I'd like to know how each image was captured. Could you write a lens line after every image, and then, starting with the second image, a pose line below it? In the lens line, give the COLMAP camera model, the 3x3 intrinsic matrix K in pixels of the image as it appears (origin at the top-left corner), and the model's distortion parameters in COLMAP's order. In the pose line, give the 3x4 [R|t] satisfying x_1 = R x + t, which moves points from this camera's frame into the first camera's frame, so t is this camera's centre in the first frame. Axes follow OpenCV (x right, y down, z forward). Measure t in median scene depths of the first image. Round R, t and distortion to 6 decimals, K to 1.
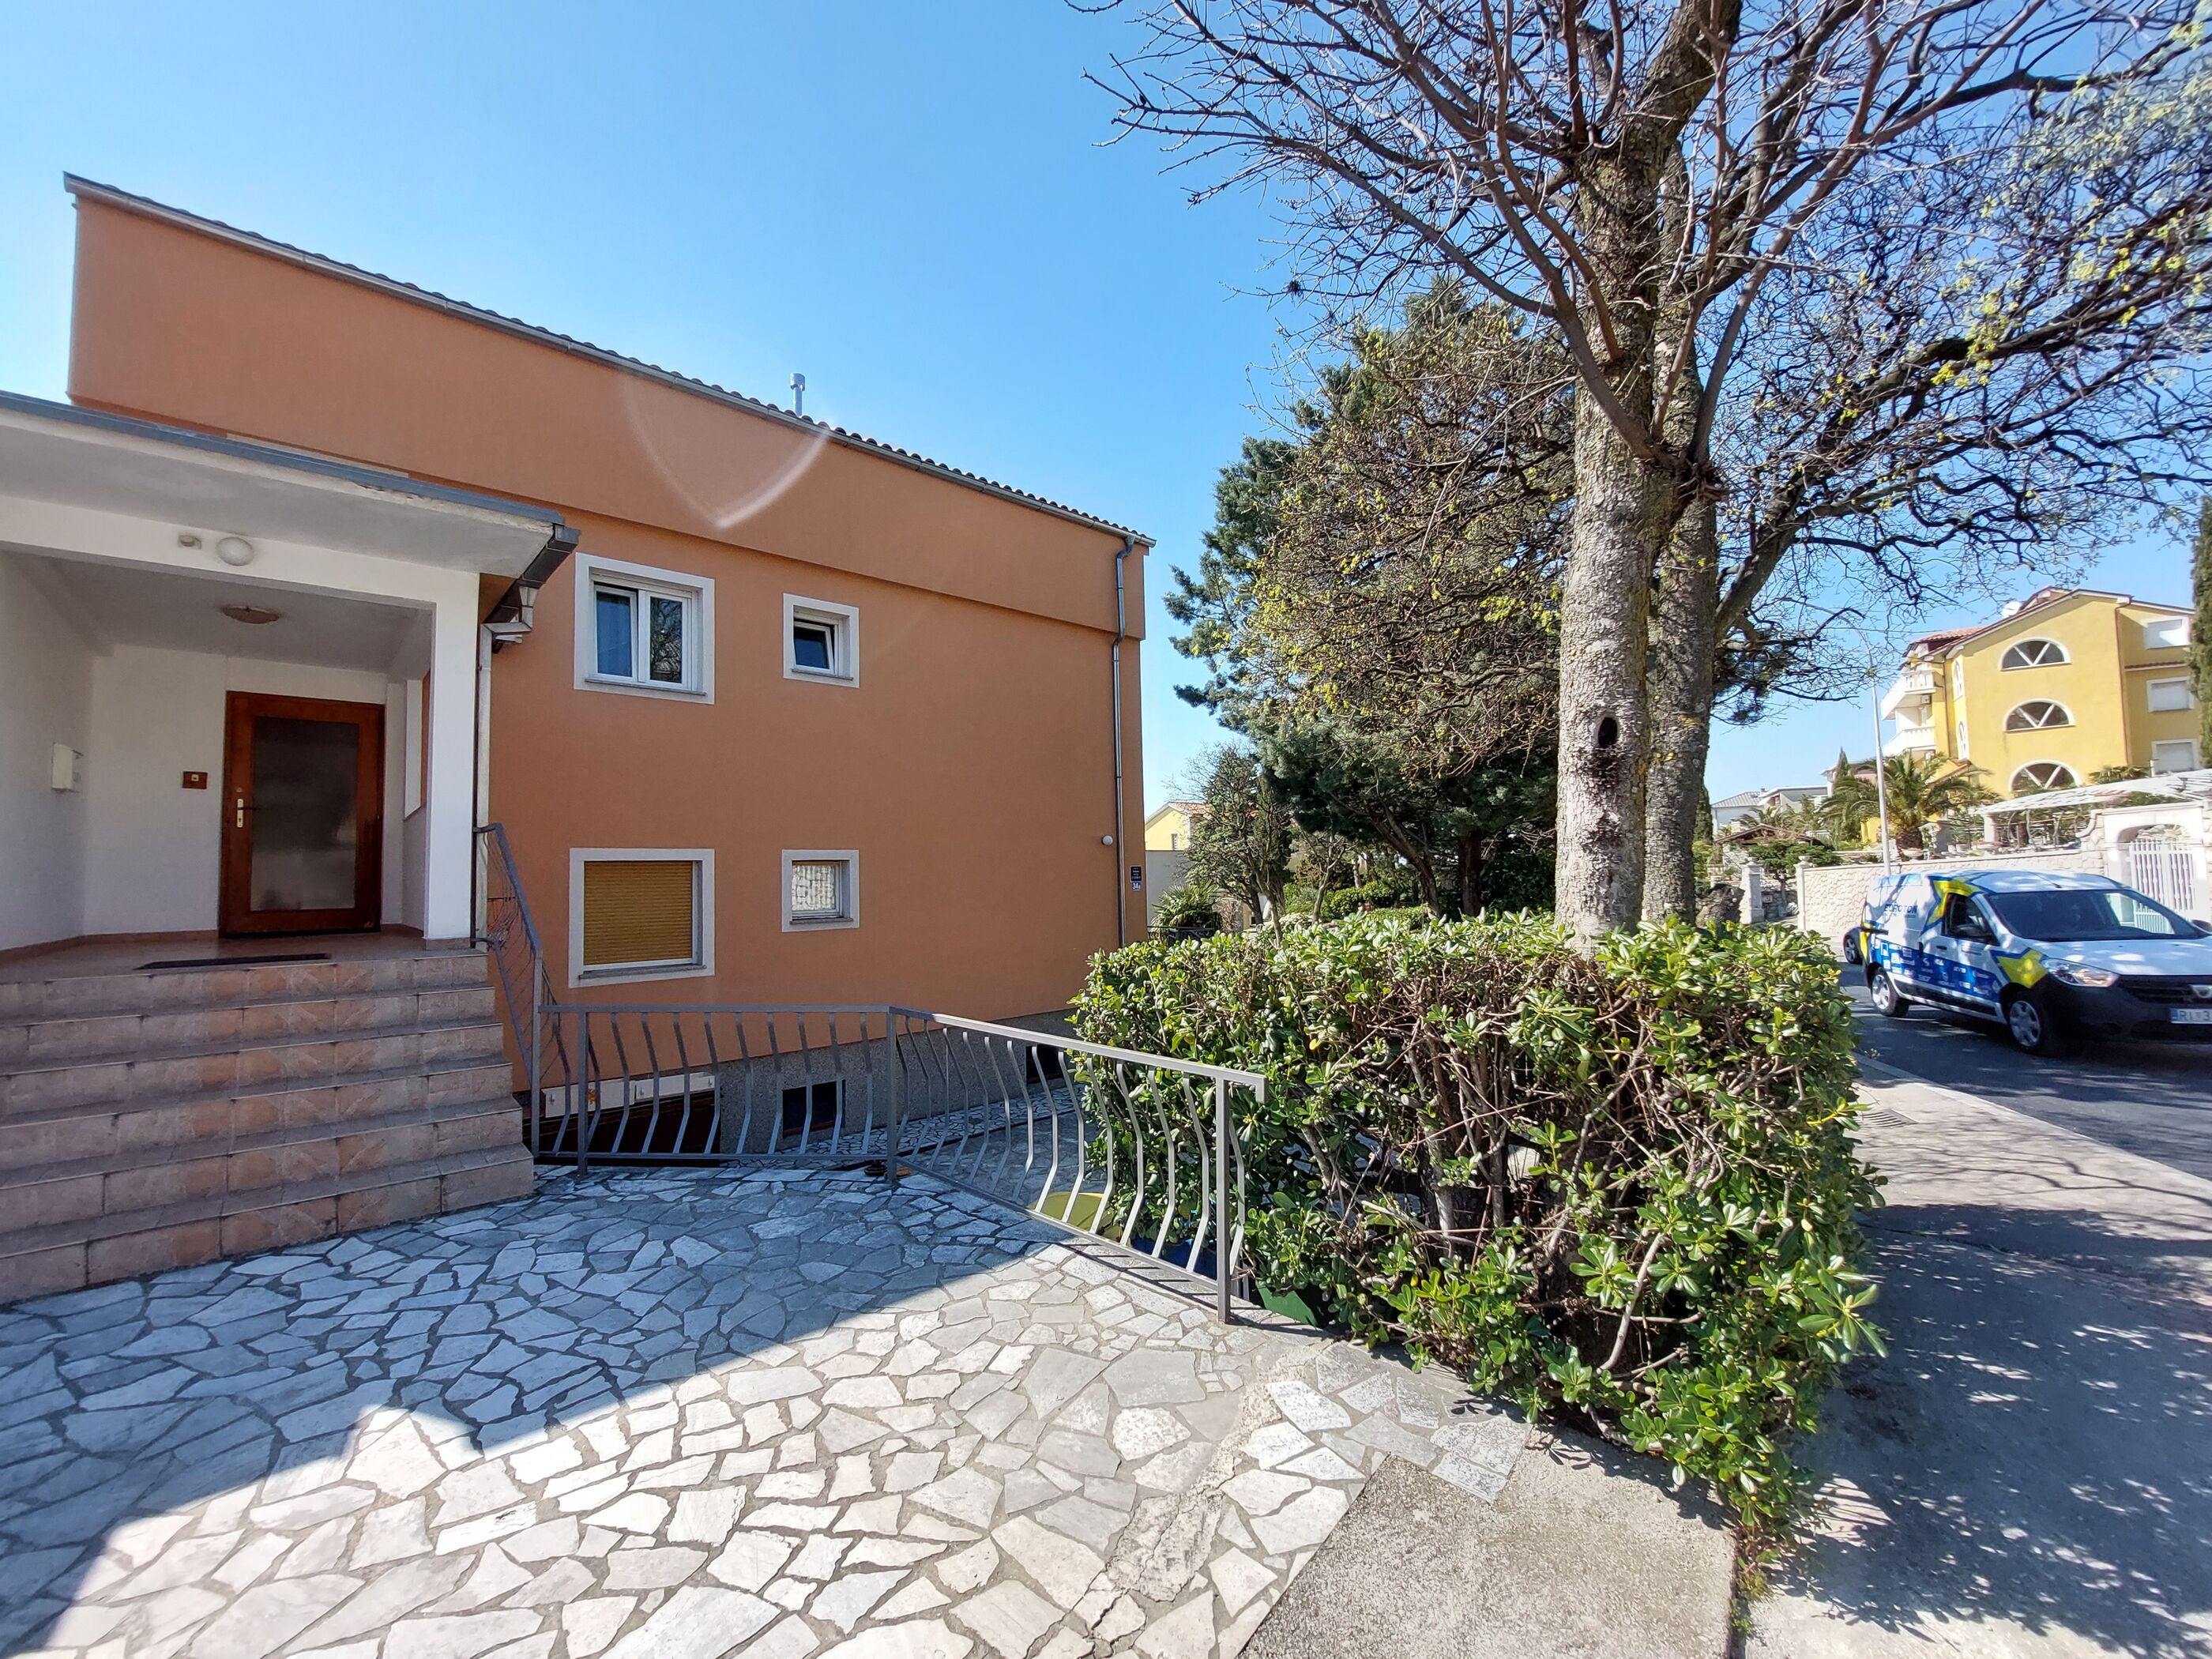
lens RADIAL K [[875.6, 0, 1104.2], [0, 875.6, 839.2], [0, 0, 1]] dist [-0.016642, -0.000919]
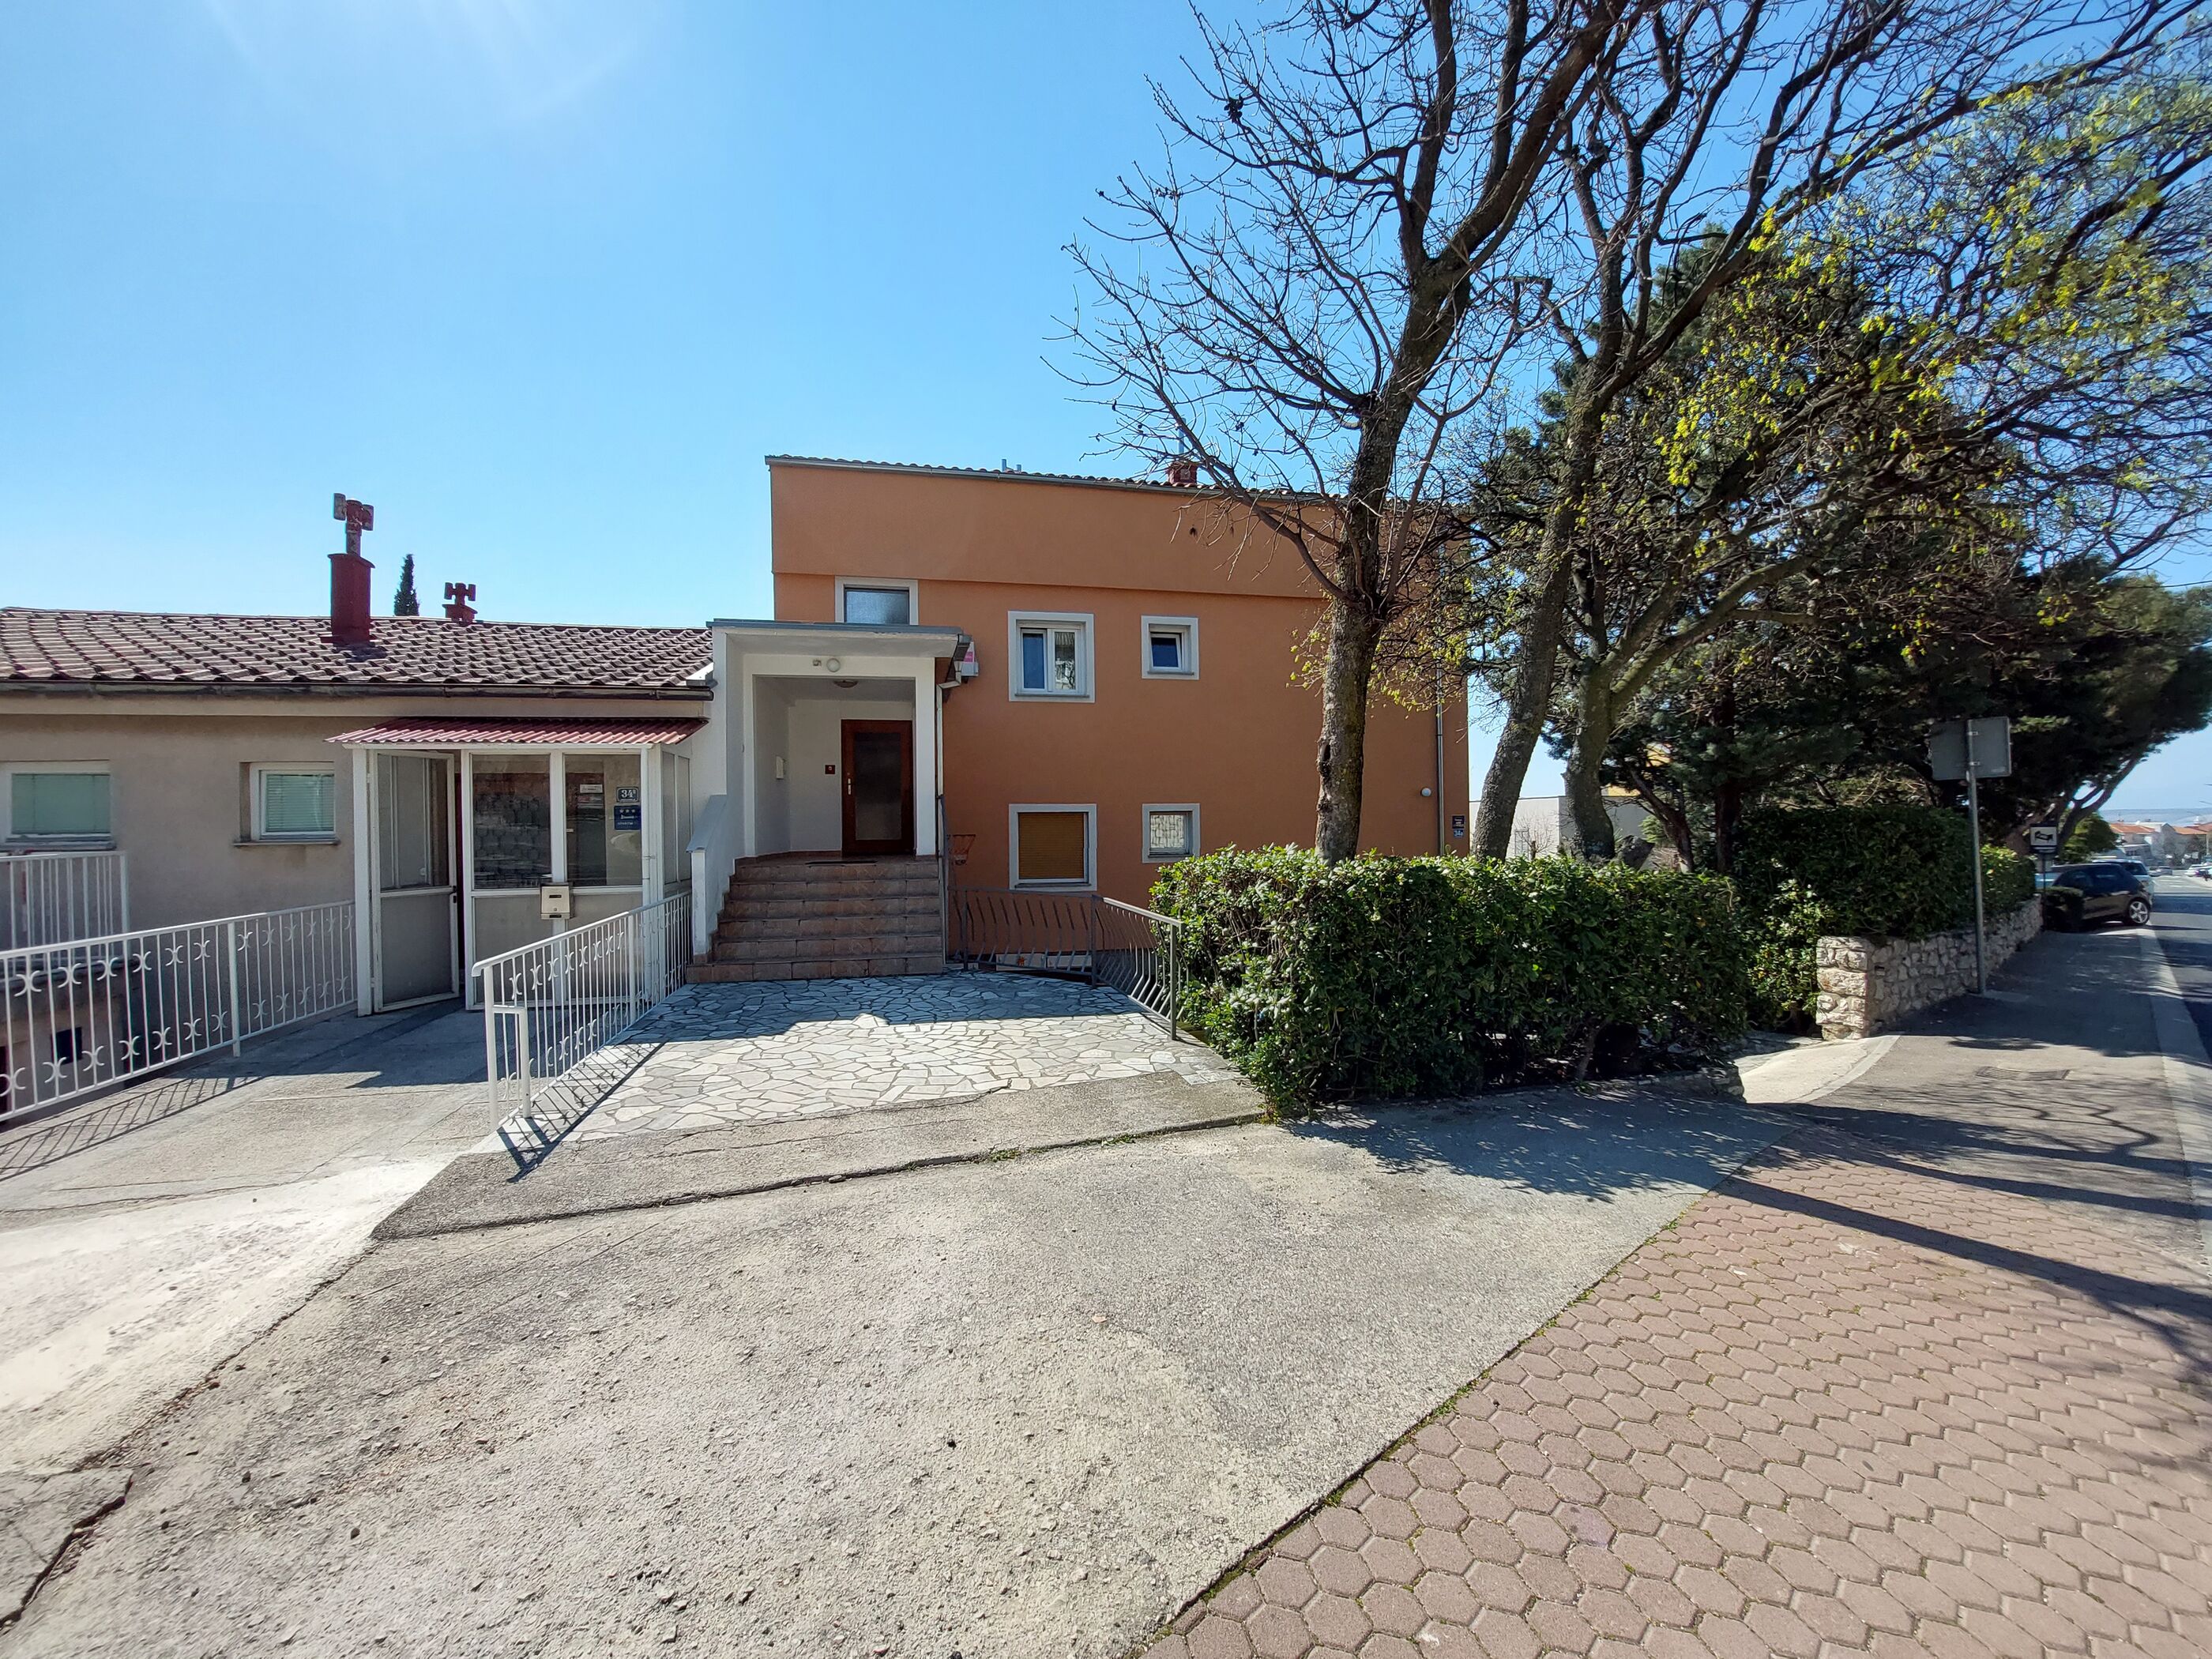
lens RADIAL K [[875.6, 0, 1104.2], [0, 875.6, 839.2], [0, 0, 1]] dist [-0.016642, -0.000919]
pose [[0.862620, 0.015502, -0.505615, 0.537805], [0.015903, 0.998205, 0.057736, -0.024380], [0.505603, -0.057845, 0.860825, -0.439421]]
